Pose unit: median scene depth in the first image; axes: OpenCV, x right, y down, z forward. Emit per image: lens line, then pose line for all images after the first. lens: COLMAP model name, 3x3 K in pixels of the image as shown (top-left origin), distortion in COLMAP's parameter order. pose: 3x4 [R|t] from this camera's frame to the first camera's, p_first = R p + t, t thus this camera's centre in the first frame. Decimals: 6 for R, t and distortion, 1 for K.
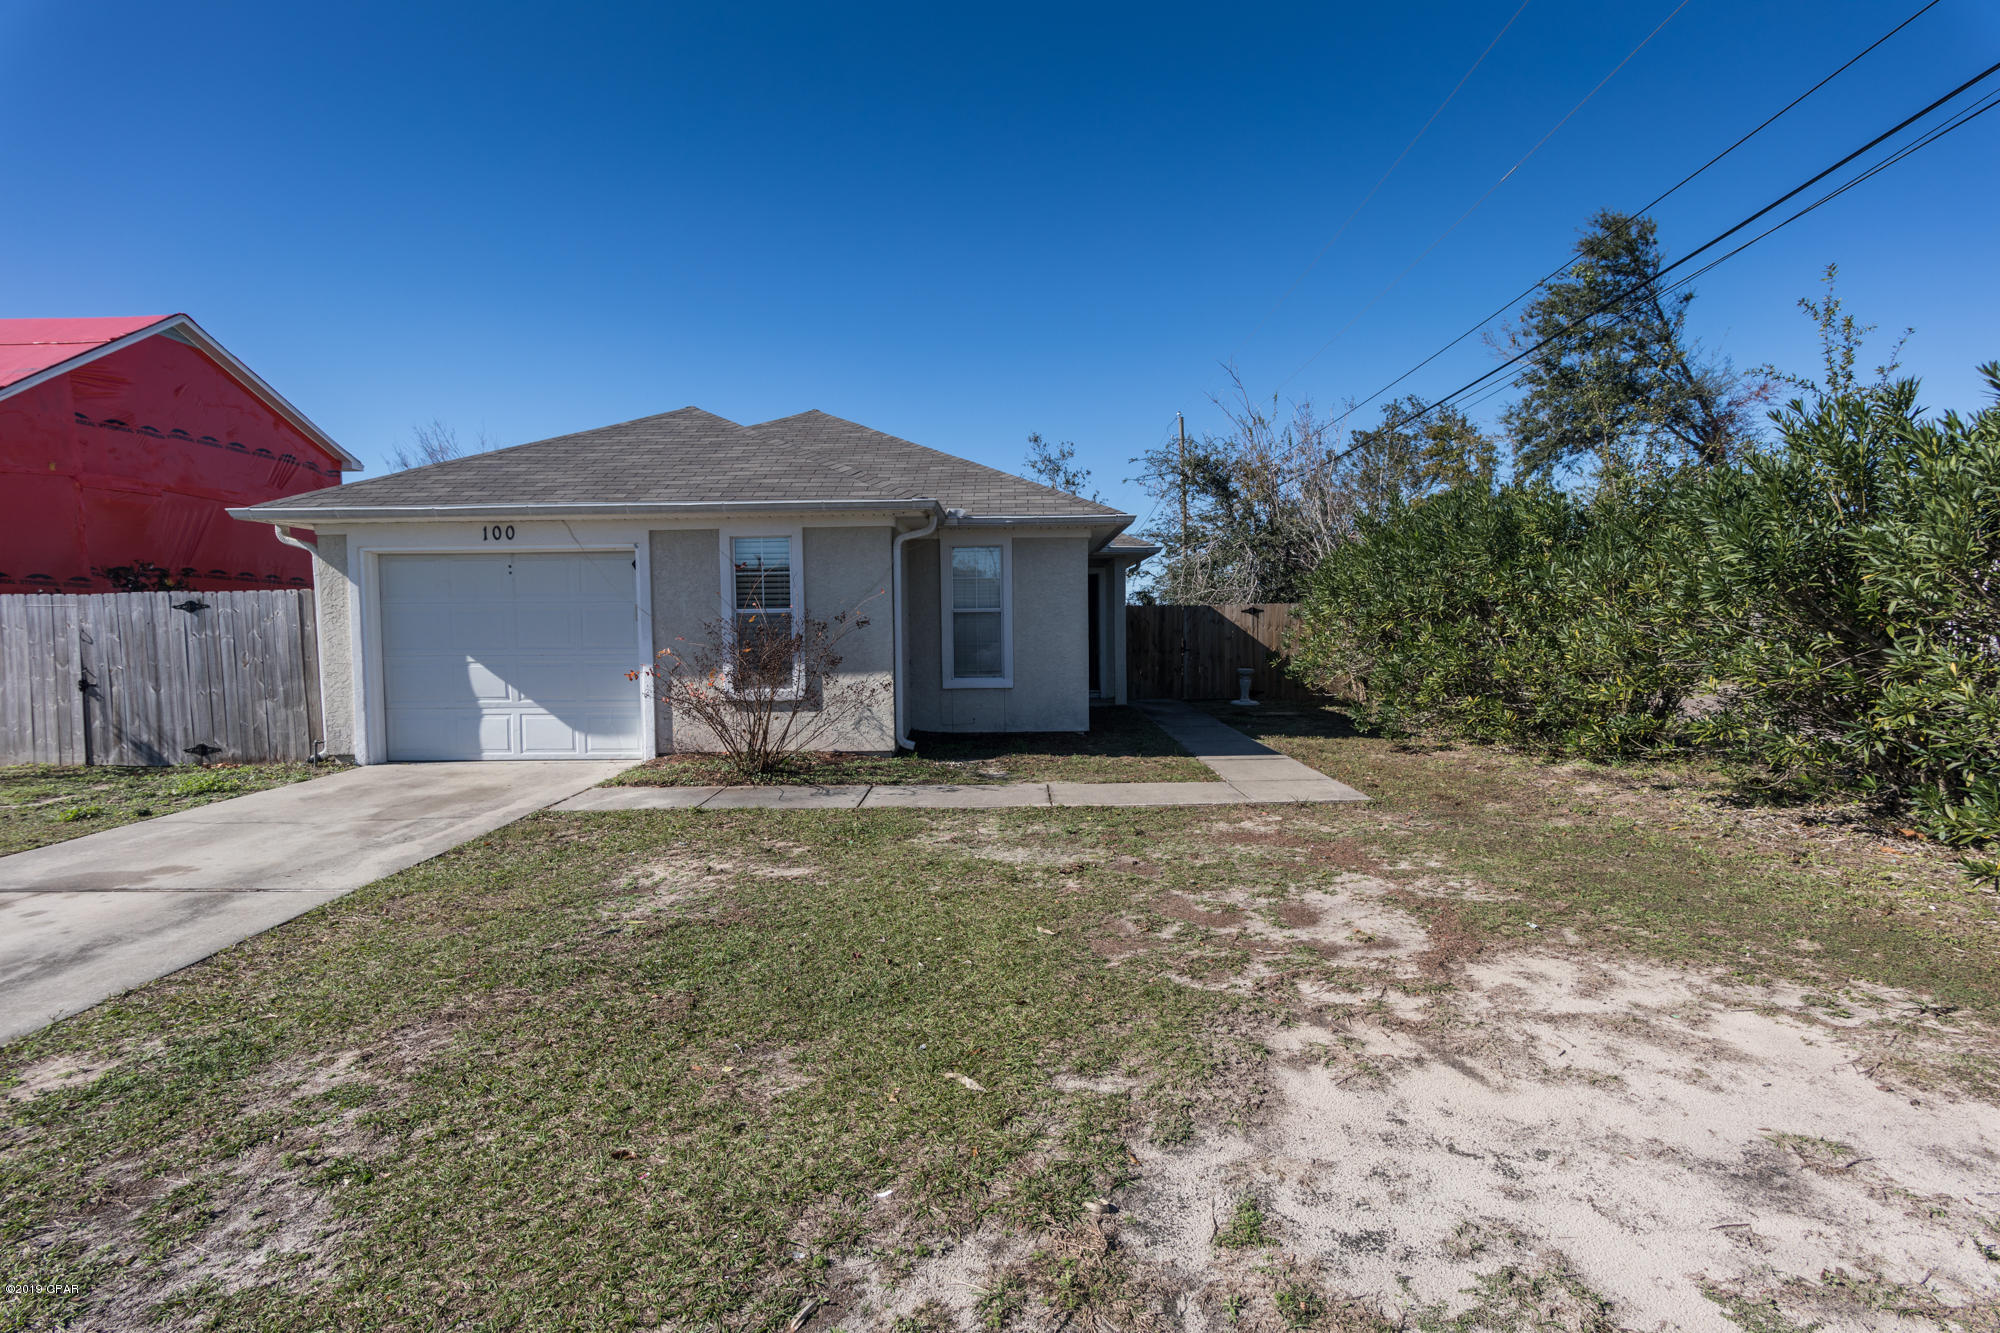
lens RADIAL K [[958.1, 0, 994.9], [0, 958.1, 668.4], [0, 0, 1]] dist [0.001092, -0.000489]
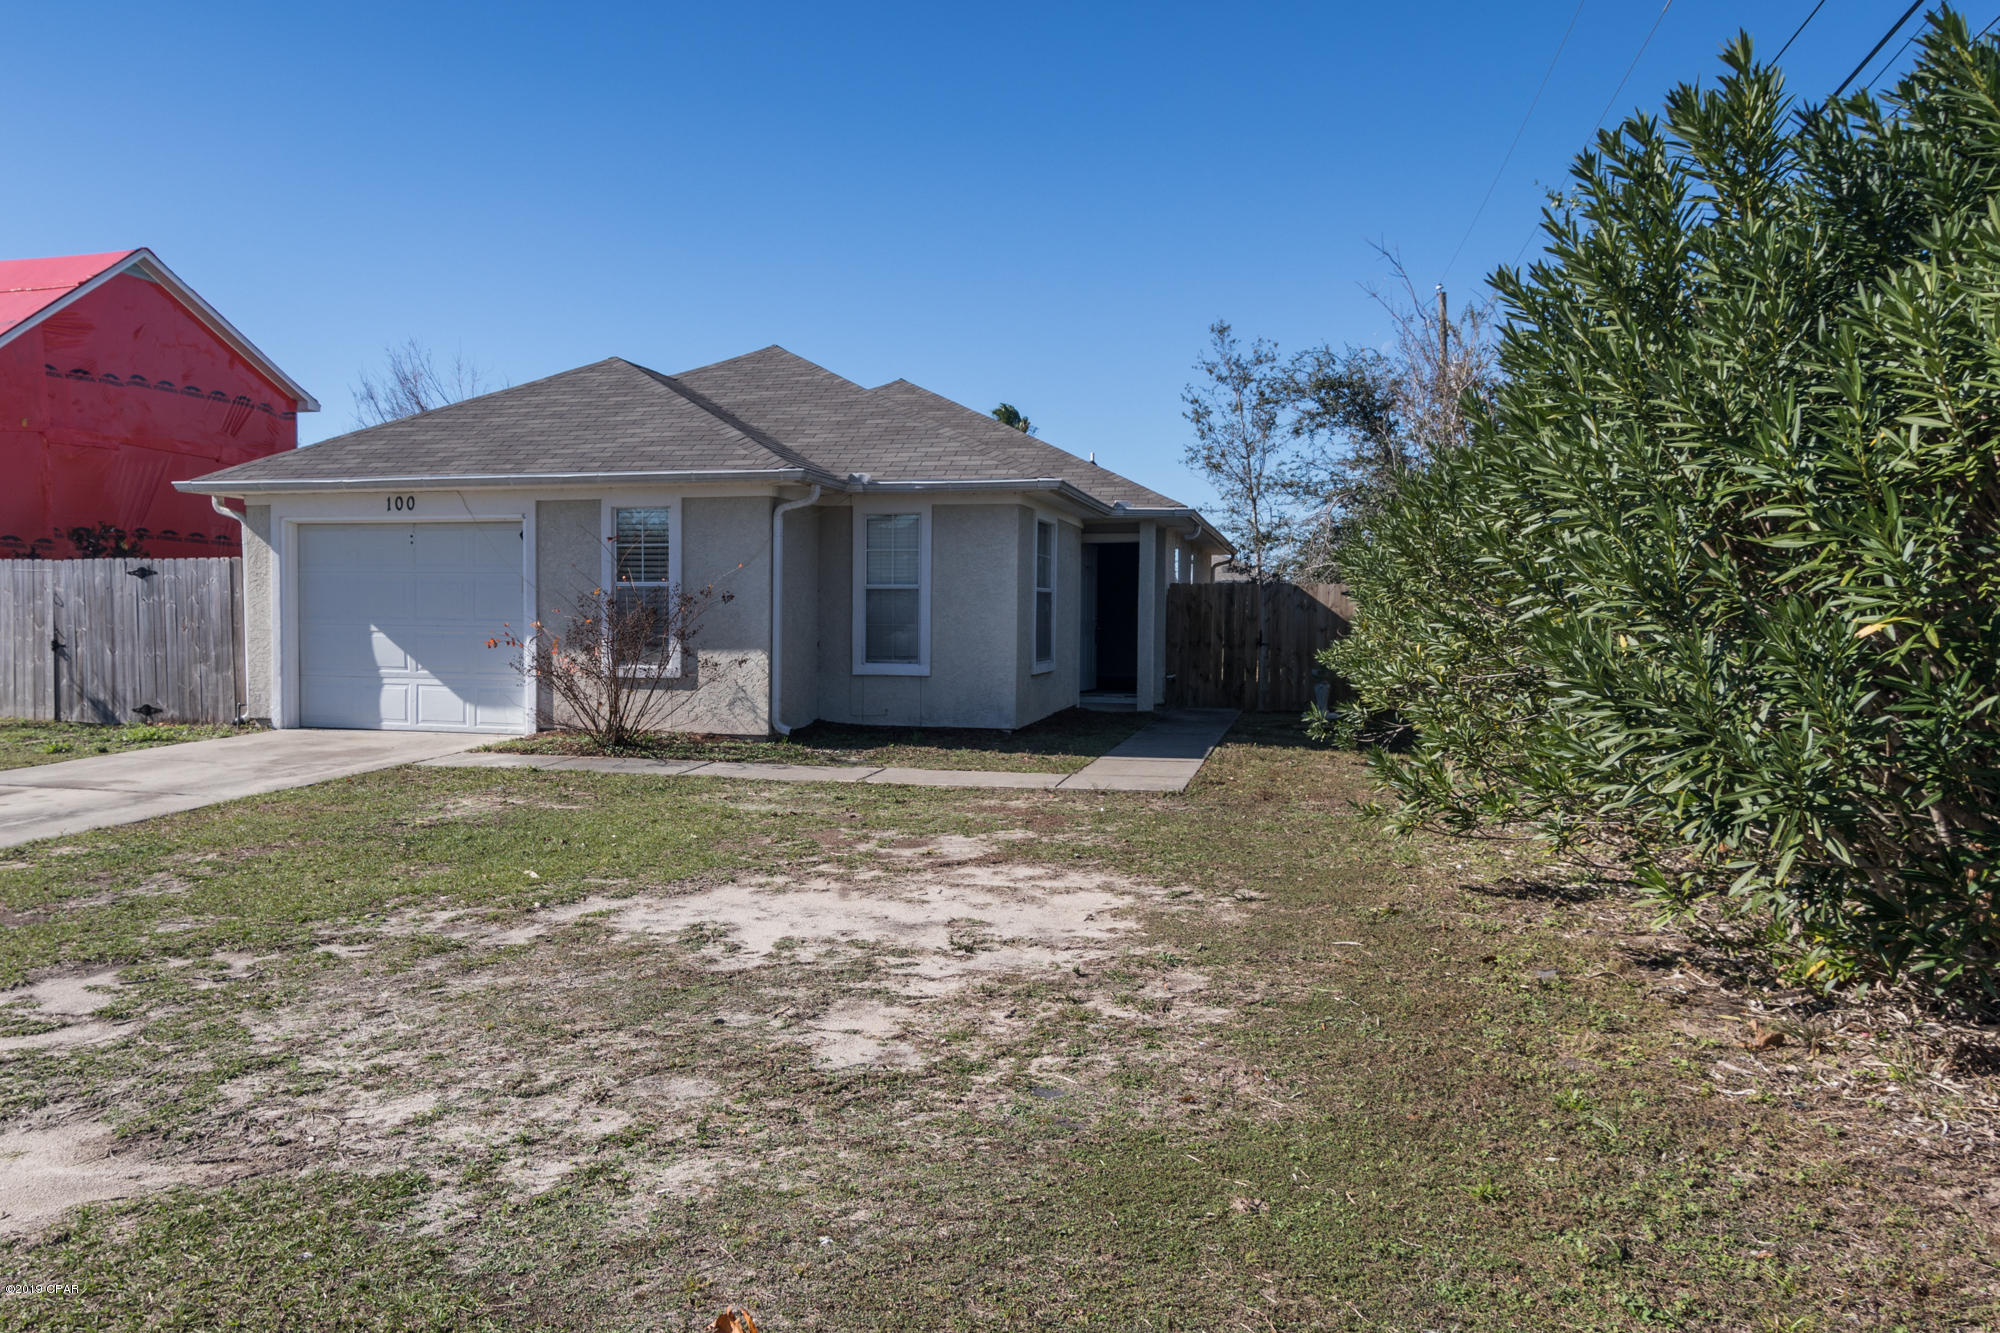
lens RADIAL K [[1539.1, 0, 832.7], [0, 1539.1, 668.8], [0, 0, 1]] dist [0.001370, -0.001185]
pose [[0.962018, 0.028217, -0.271526, 0.352974], [-0.029994, 0.999547, -0.002396, 0.022266], [0.271335, 0.010449, 0.962428, -0.420328]]
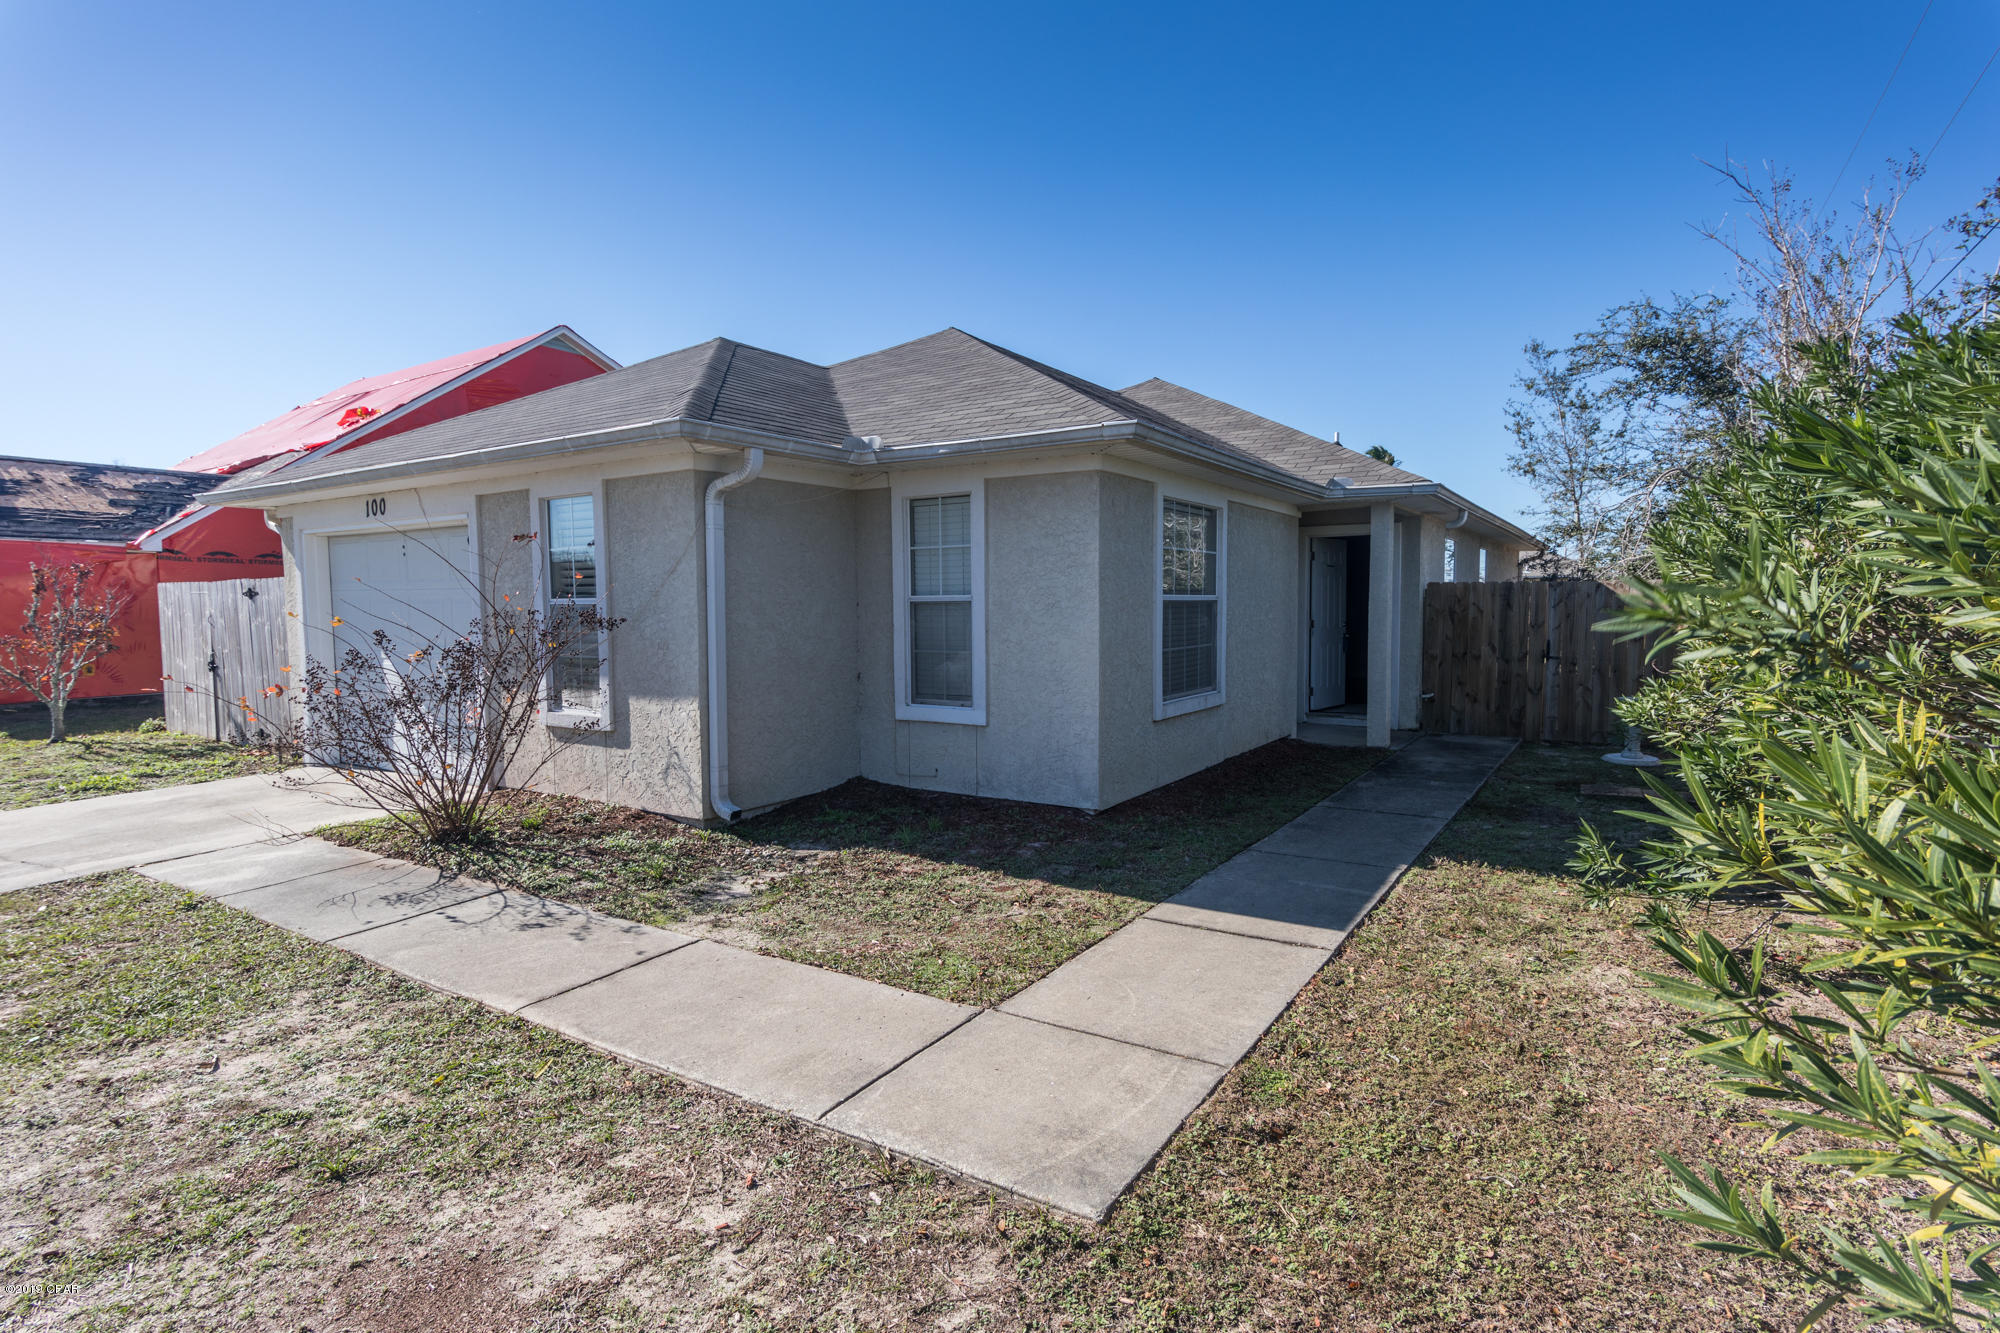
lens RADIAL K [[994.5, 0, 995.2], [0, 994.5, 660.6], [0, 0, 1]] dist [-0.000453, -0.000407]
pose [[0.851717, 0.035854, -0.522774, 0.396593], [-0.026337, 0.999325, 0.025629, -0.041751], [0.523340, -0.008060, 0.852086, 0.520577]]
